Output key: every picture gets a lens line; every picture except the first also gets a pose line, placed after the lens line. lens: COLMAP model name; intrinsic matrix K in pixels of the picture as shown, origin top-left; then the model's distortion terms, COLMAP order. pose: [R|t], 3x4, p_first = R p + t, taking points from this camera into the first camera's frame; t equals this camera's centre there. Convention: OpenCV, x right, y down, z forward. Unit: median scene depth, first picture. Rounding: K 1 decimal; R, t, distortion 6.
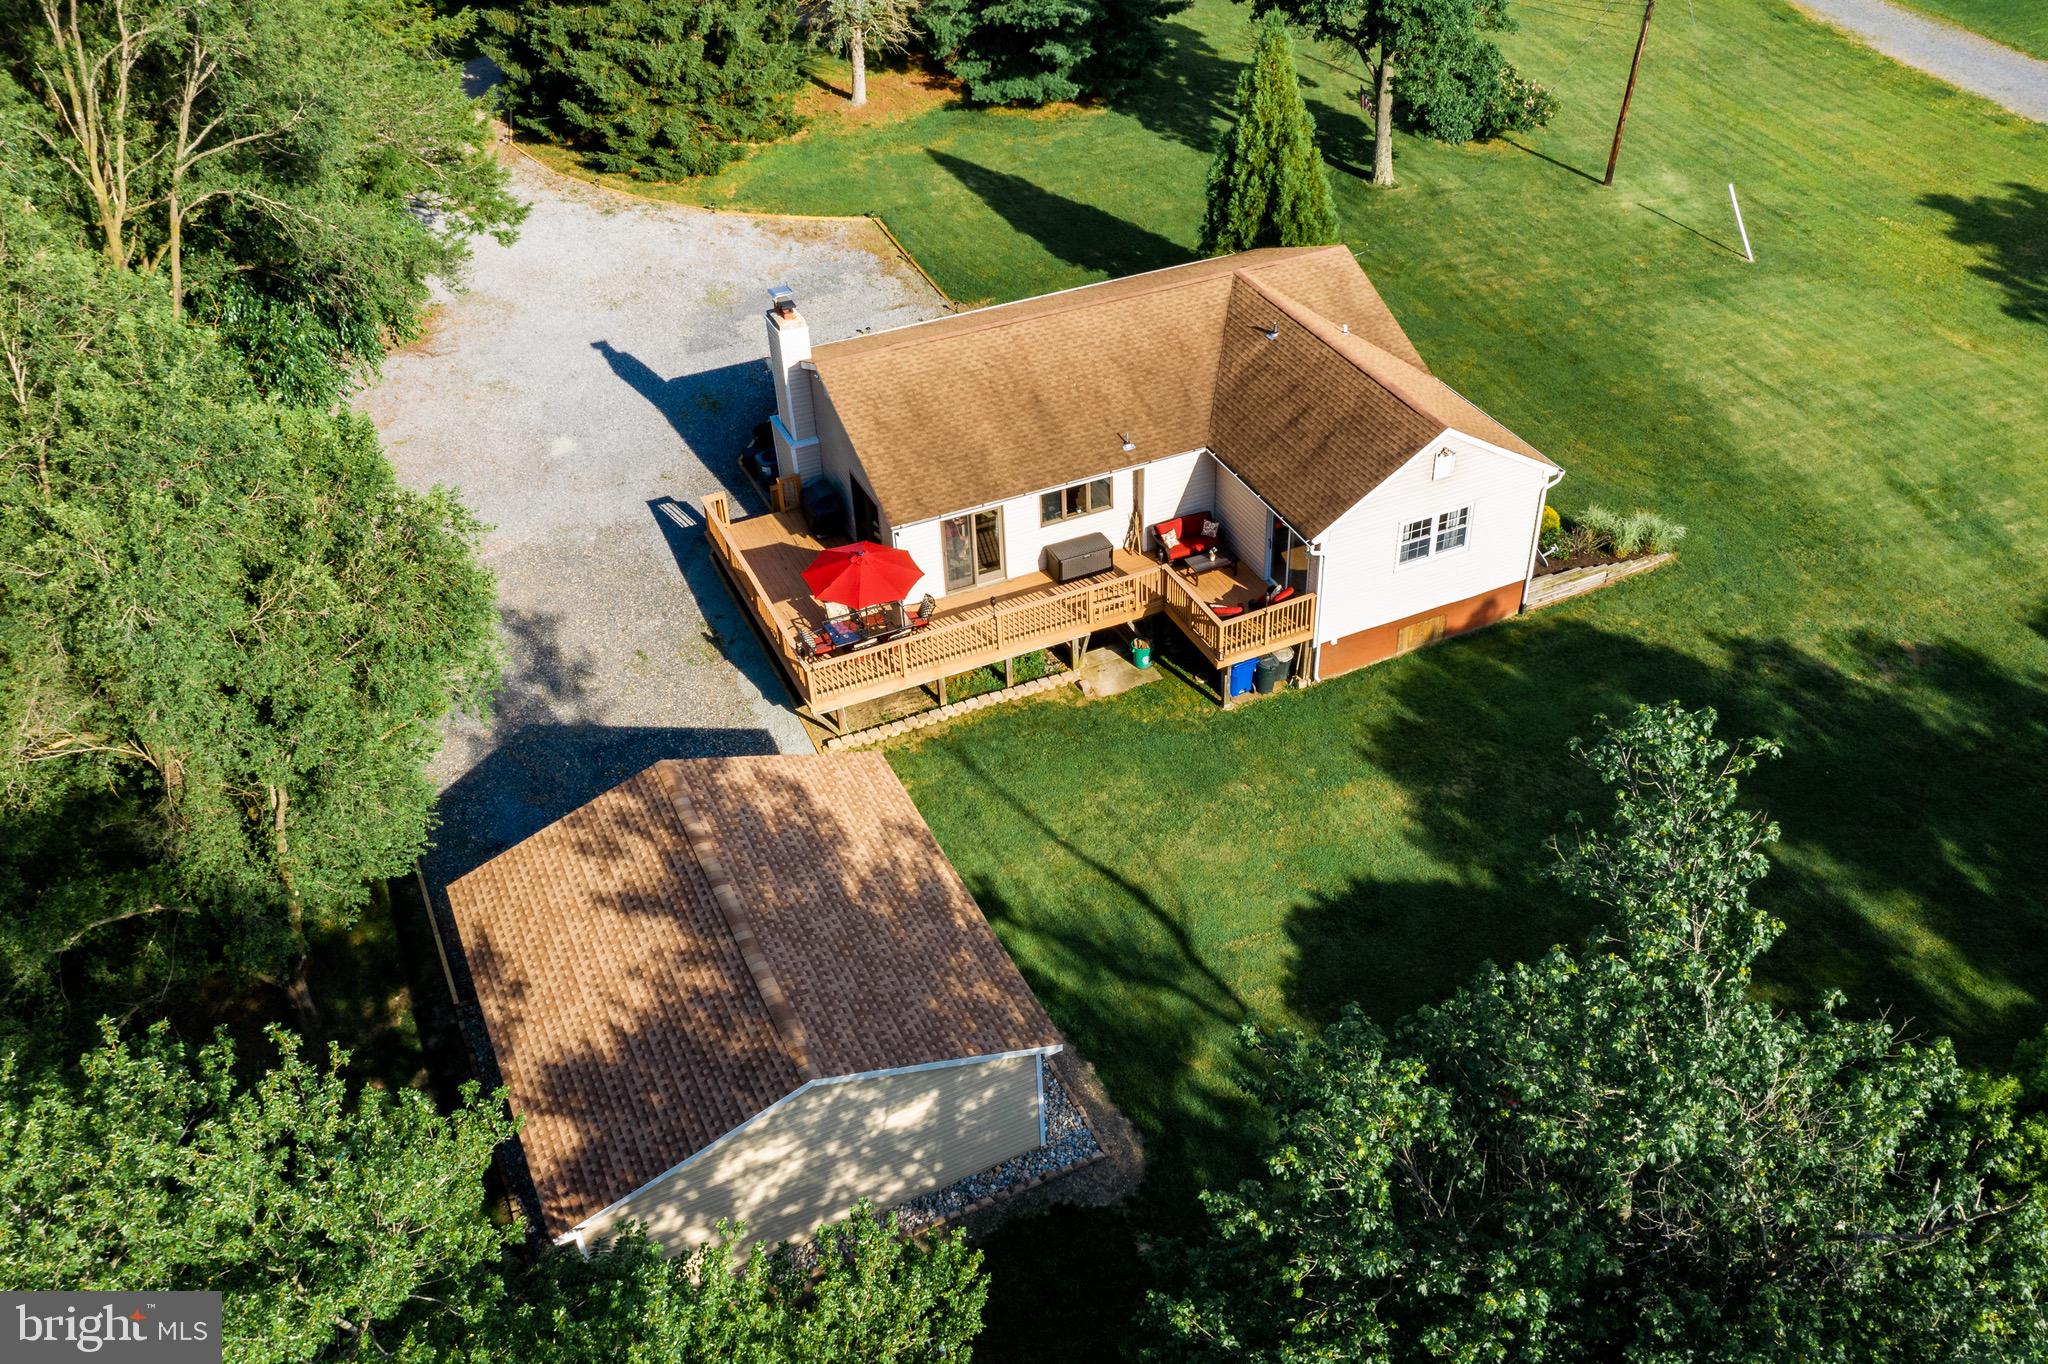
lens RADIAL K [[1794.8, 0, 1114.9], [0, 1794.8, 720.9], [0, 0, 1]] dist [-0.045562, 0.121033]
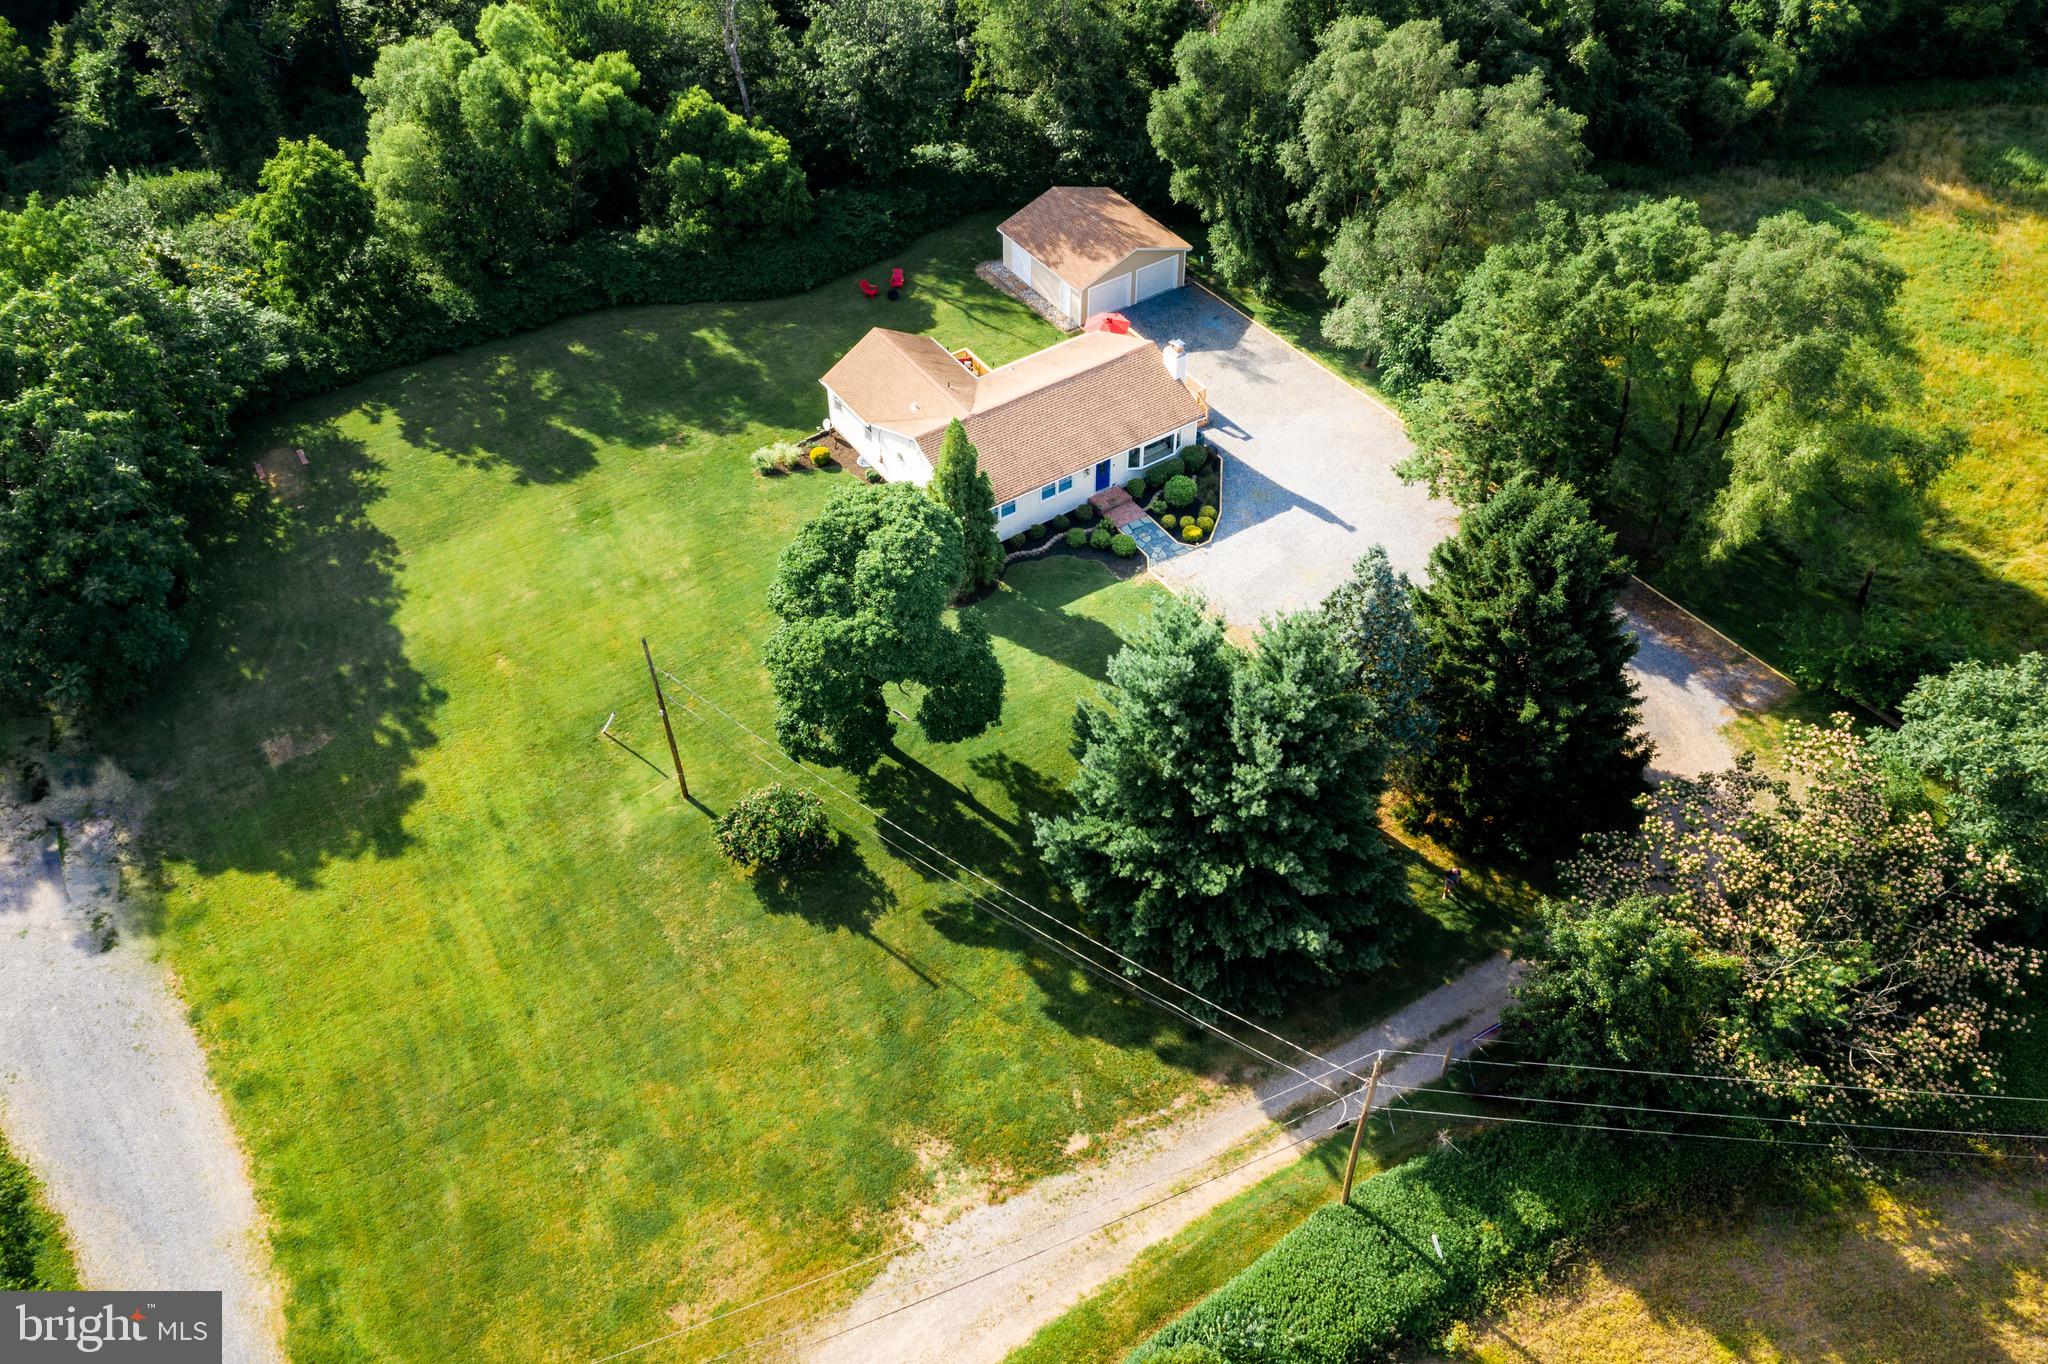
lens RADIAL K [[1736.7, 0, 1001.8], [0, 1736.7, 622.3], [0, 0, 1]] dist [-0.040494, 0.129851]
pose [[-0.993117, 0.088033, -0.077264, 0.208212], [-0.064163, 0.142986, 0.987643, -2.174098], [0.097993, 0.985802, -0.136353, 1.554867]]
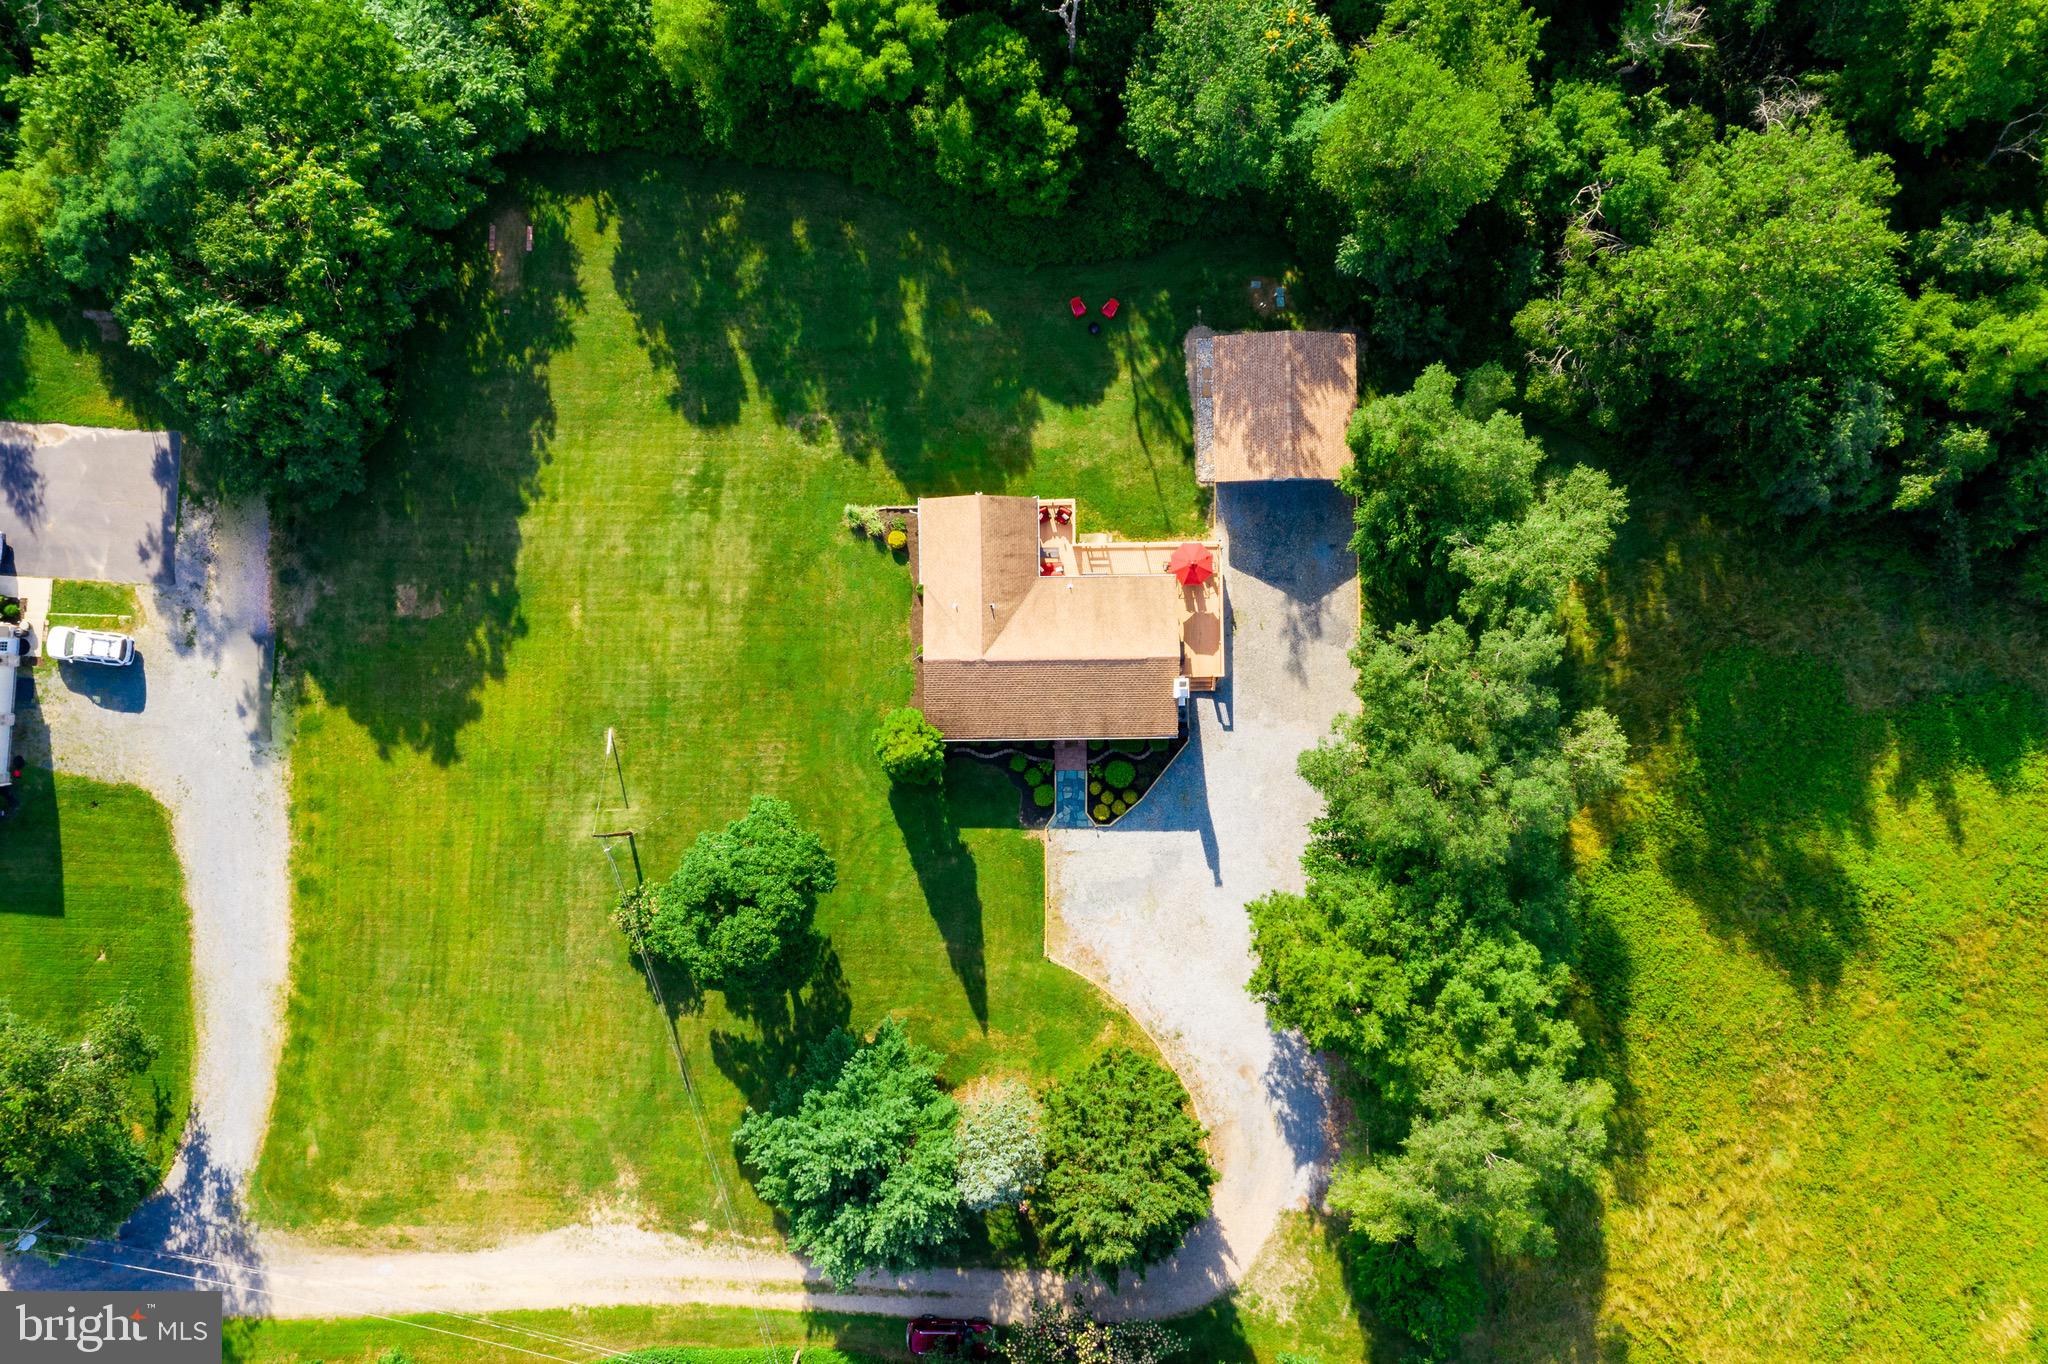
lens RADIAL K [[1632.9, 0, 1020.4], [0, 1632.9, 676.5], [0, 0, 1]] dist [-0.039933, 0.089484]
pose [[-0.899999, -0.435859, -0.005296, 0.026458], [0.268284, -0.563469, 0.781362, -1.916755], [-0.343548, 0.701804, 0.624056, -0.276524]]
